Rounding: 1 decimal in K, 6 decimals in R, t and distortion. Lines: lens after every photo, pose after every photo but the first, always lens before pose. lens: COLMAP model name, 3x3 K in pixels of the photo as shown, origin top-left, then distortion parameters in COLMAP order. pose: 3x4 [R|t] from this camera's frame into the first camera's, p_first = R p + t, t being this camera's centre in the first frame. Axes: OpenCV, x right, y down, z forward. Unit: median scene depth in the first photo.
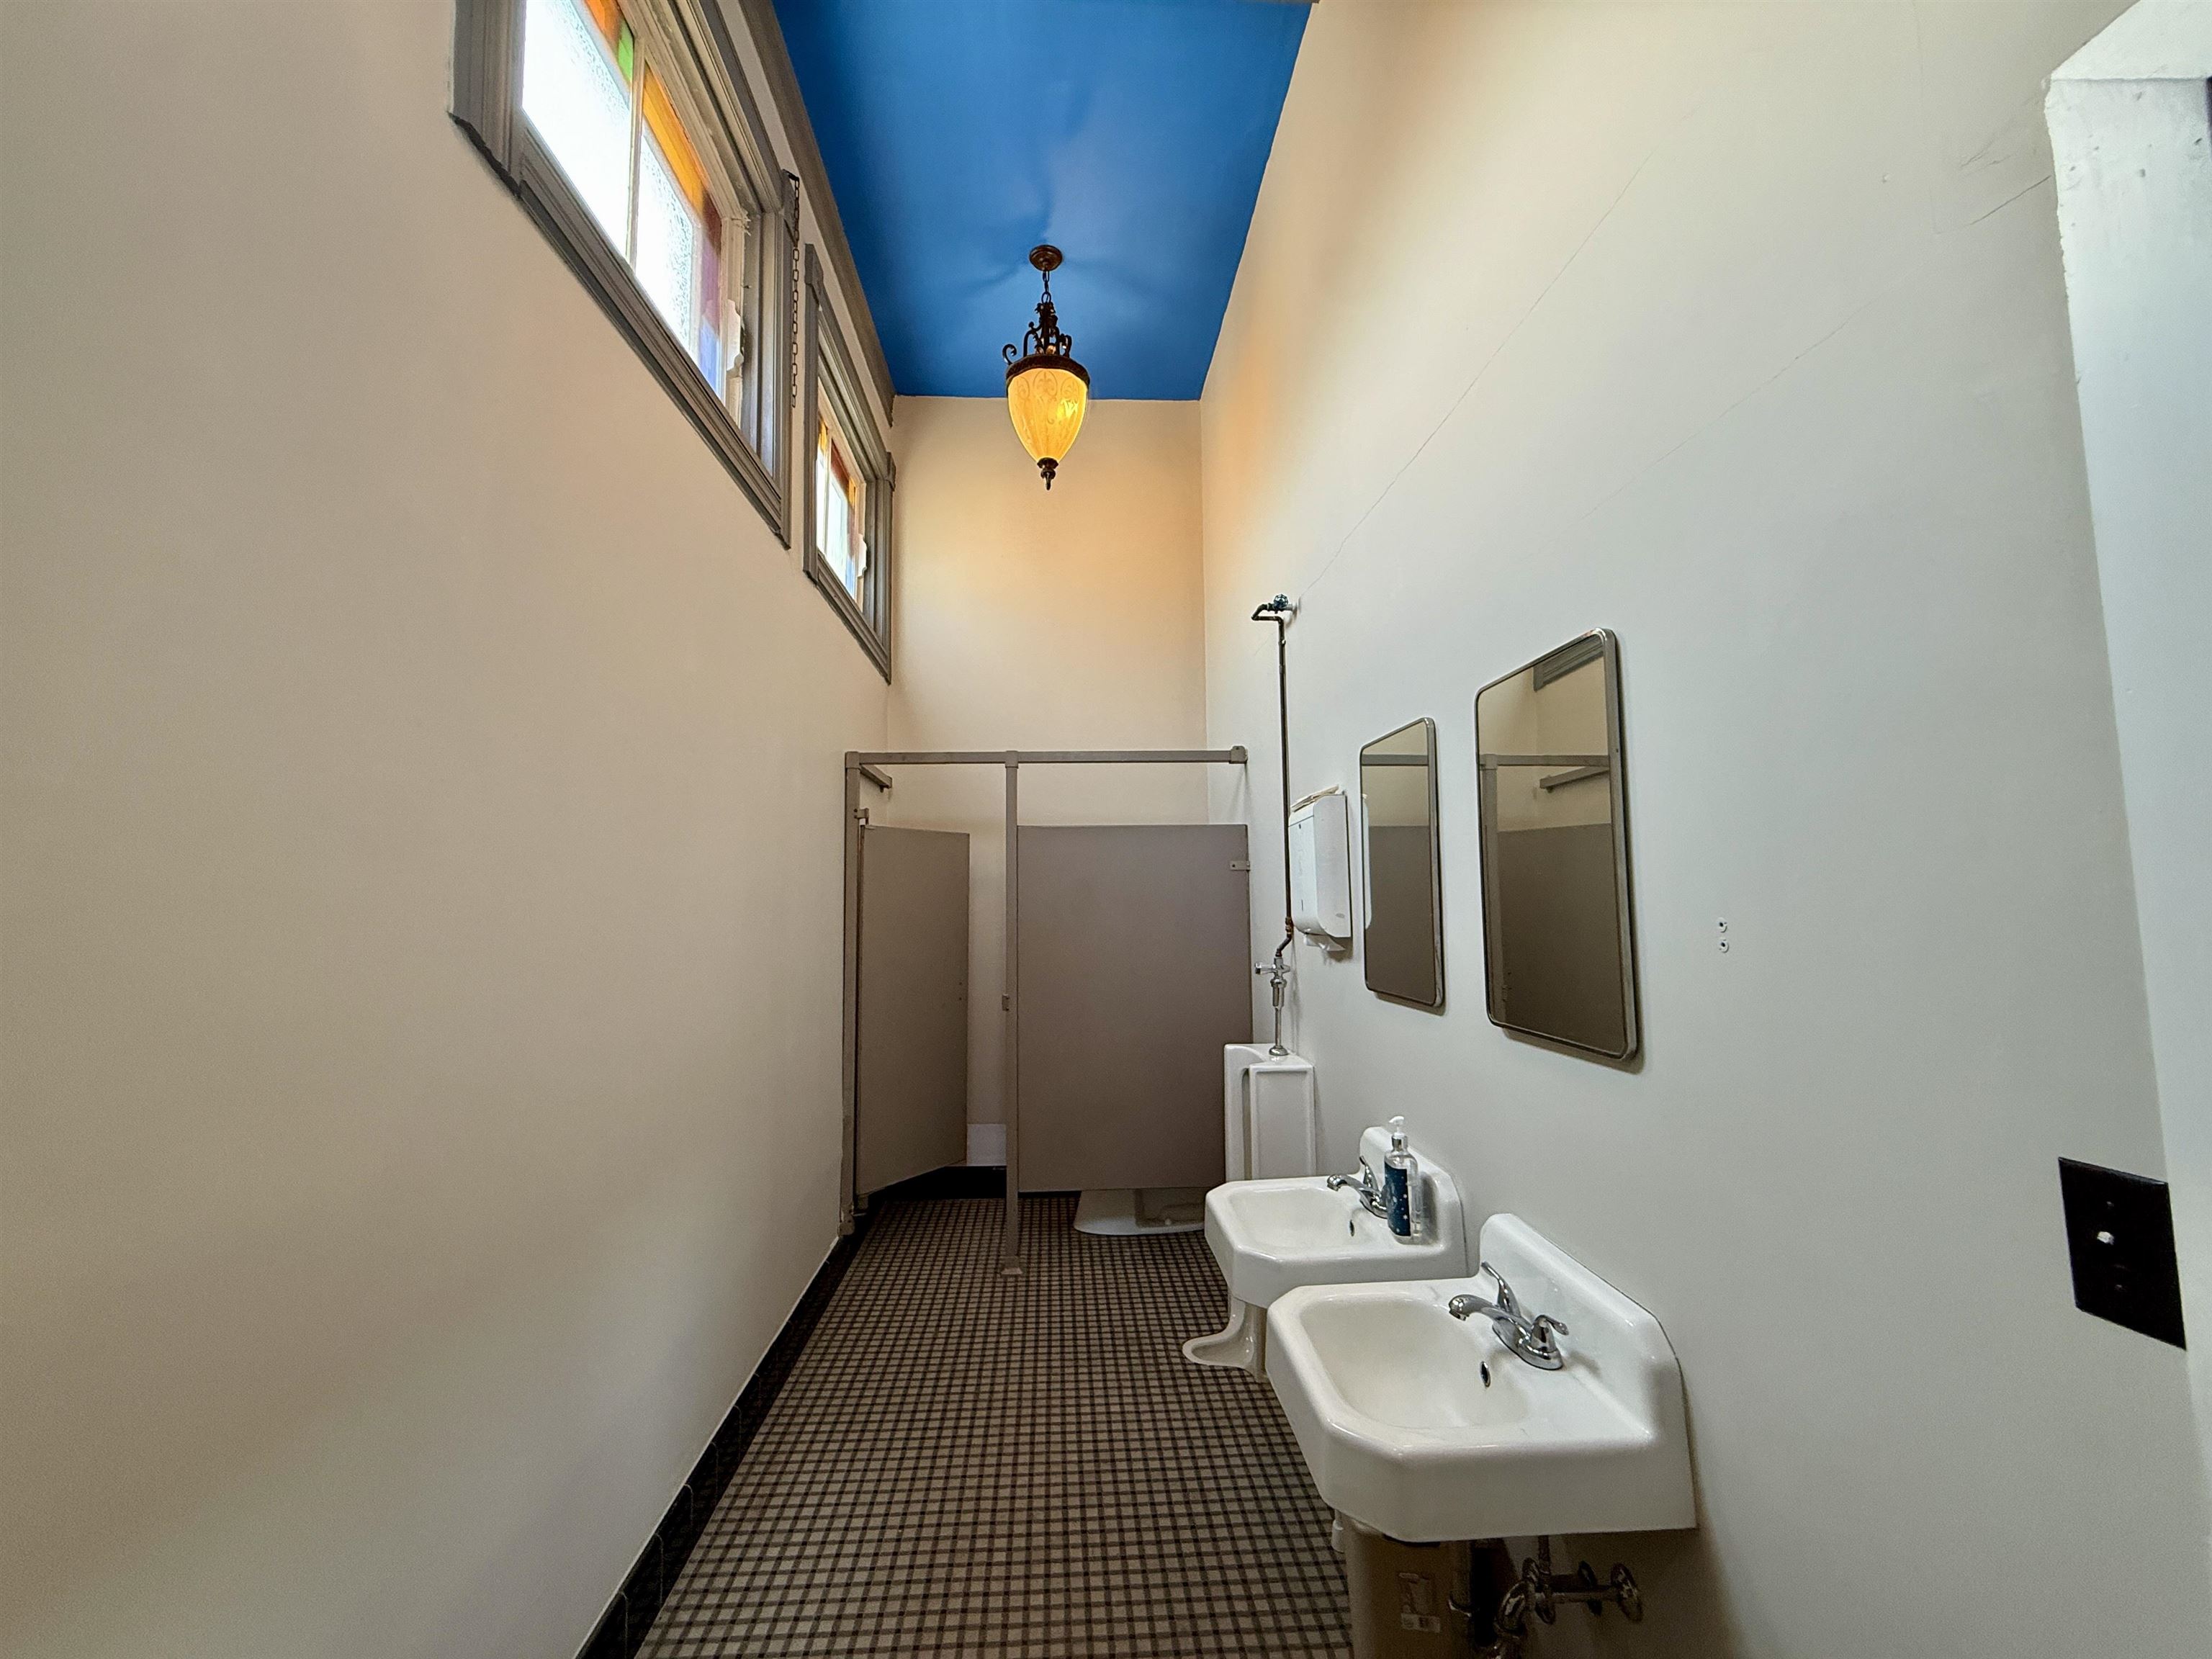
lens RADIAL K [[879.6, 0, 1105.6], [0, 879.6, 825.7], [0, 0, 1]] dist [0.003006, 0.000050]
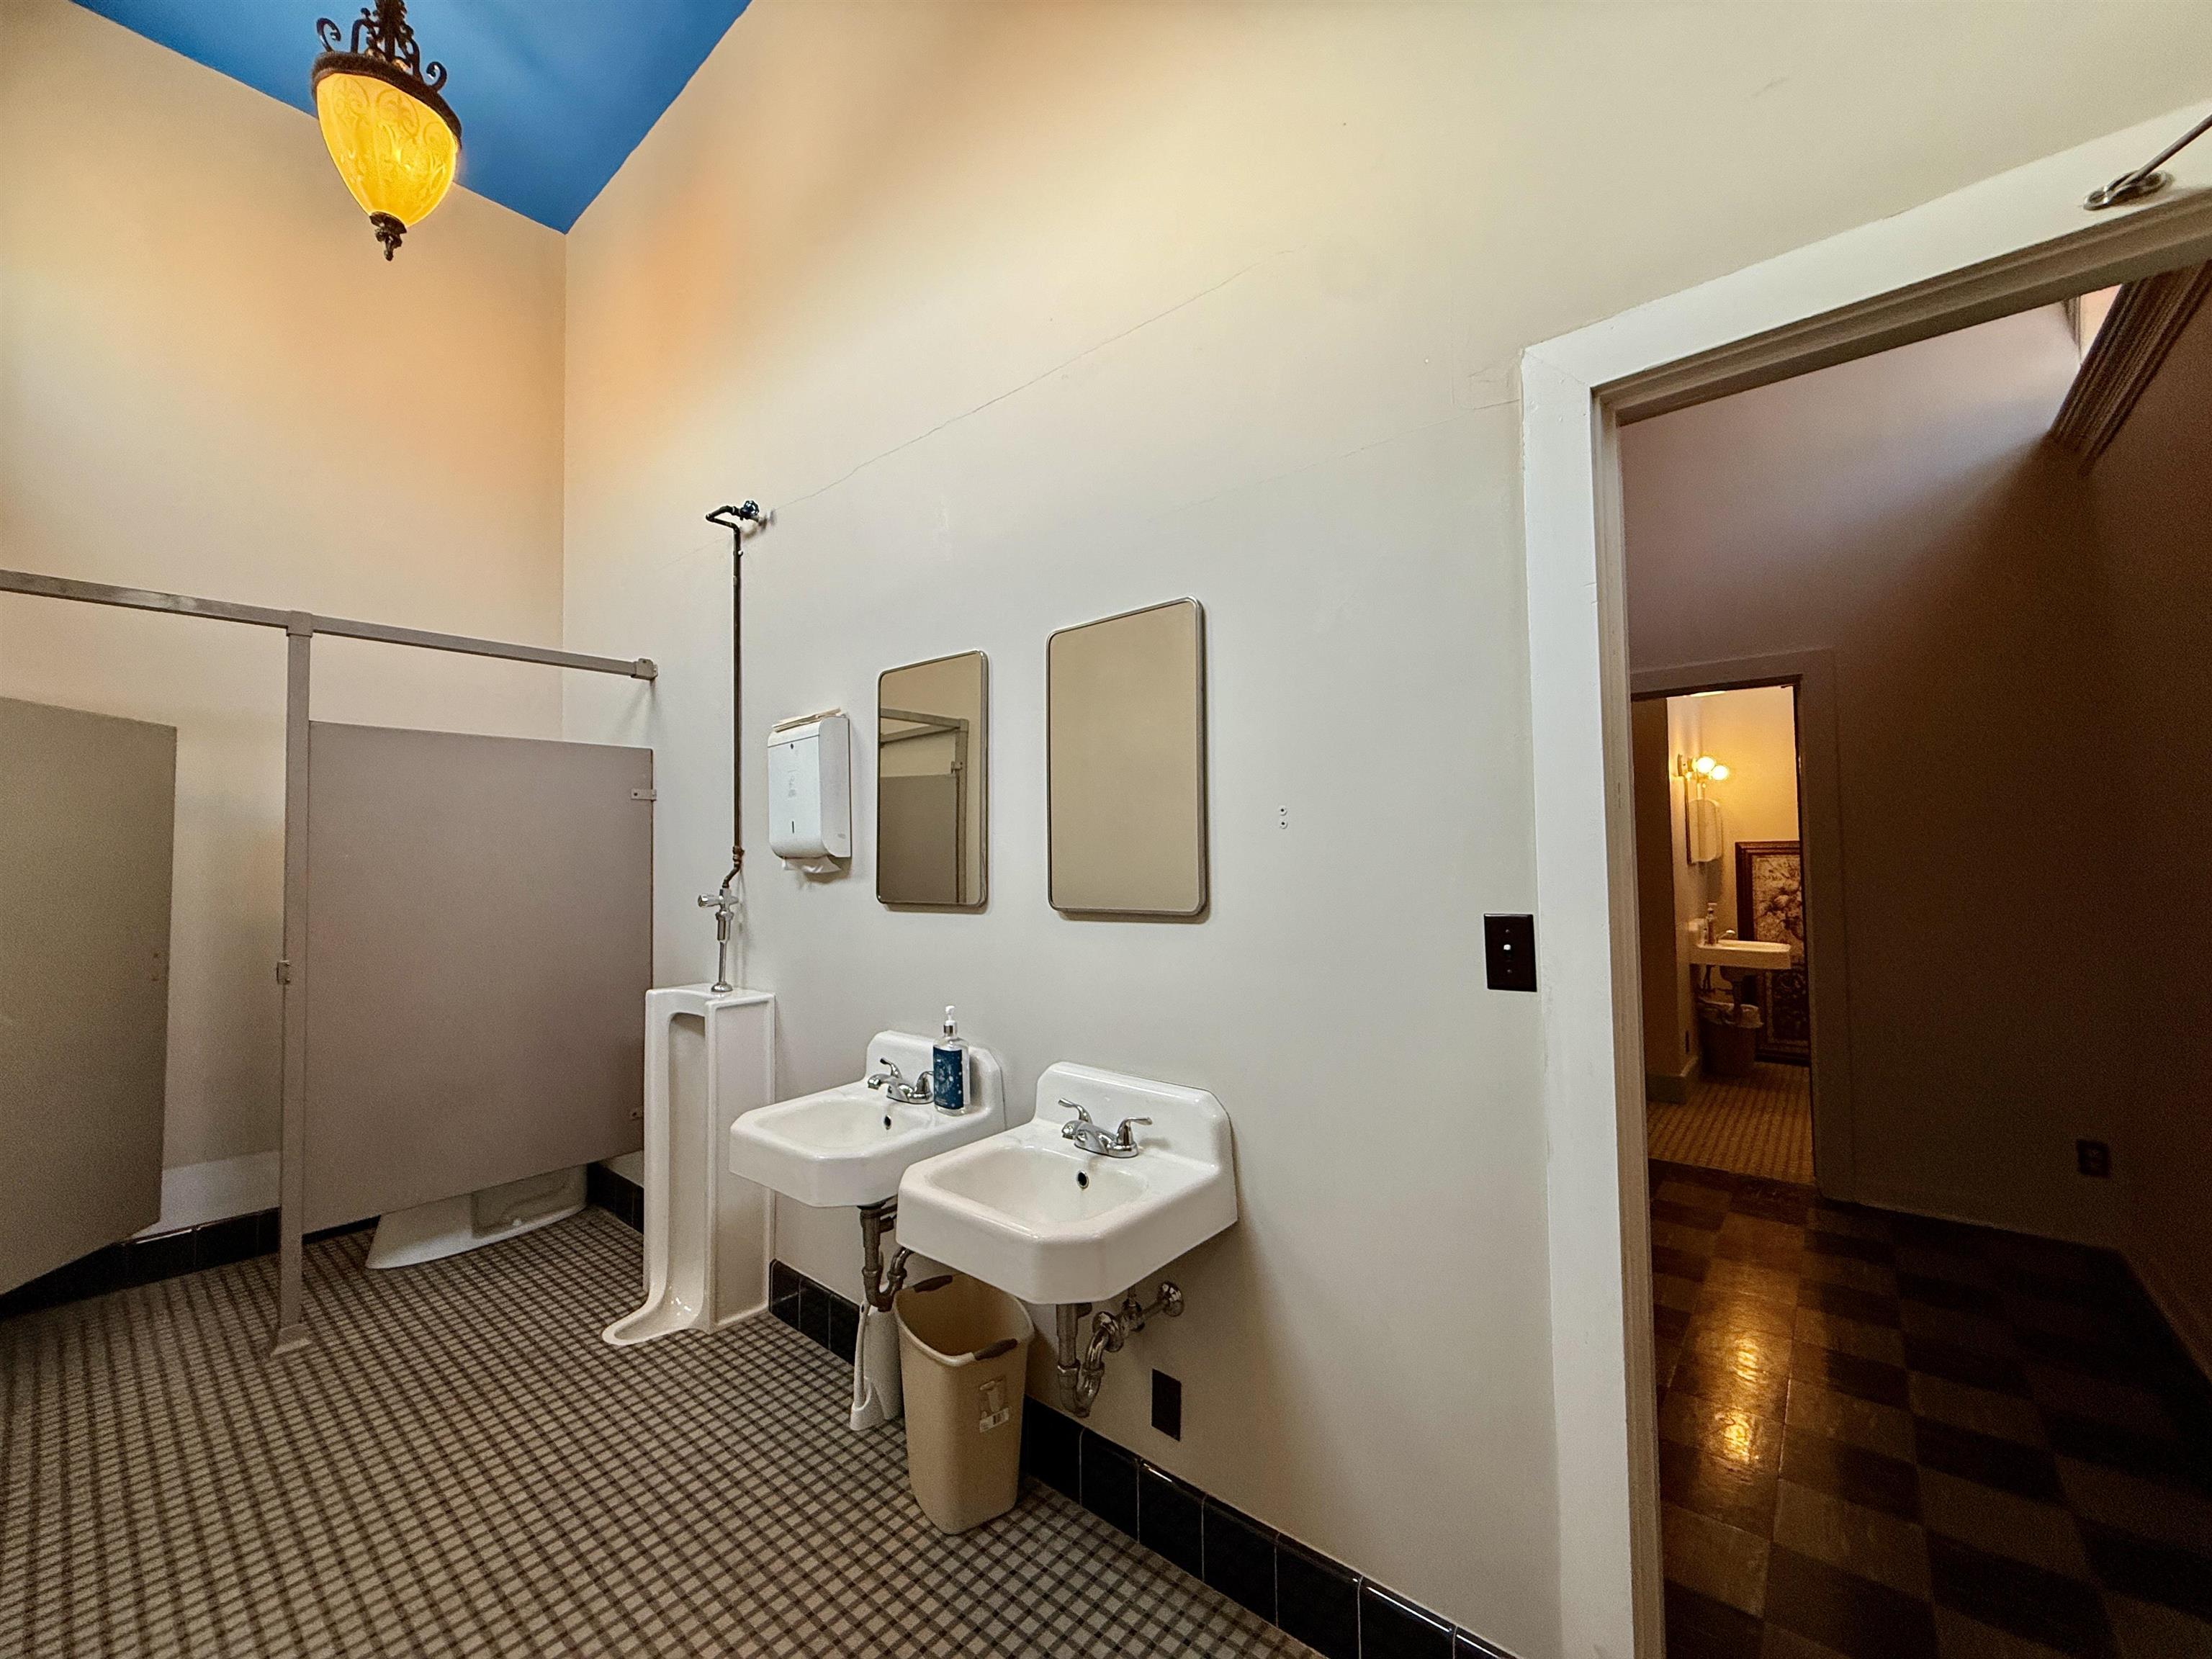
lens RADIAL K [[879.6, 0, 1099.6], [0, 879.6, 824.1], [0, 0, 1]] dist [0.003006, 0.000050]
pose [[0.691262, 0.026467, 0.722119, -0.207355], [-0.054166, 0.998415, 0.015258, 0.044953], [-0.720571, -0.049662, 0.691600, 0.066564]]
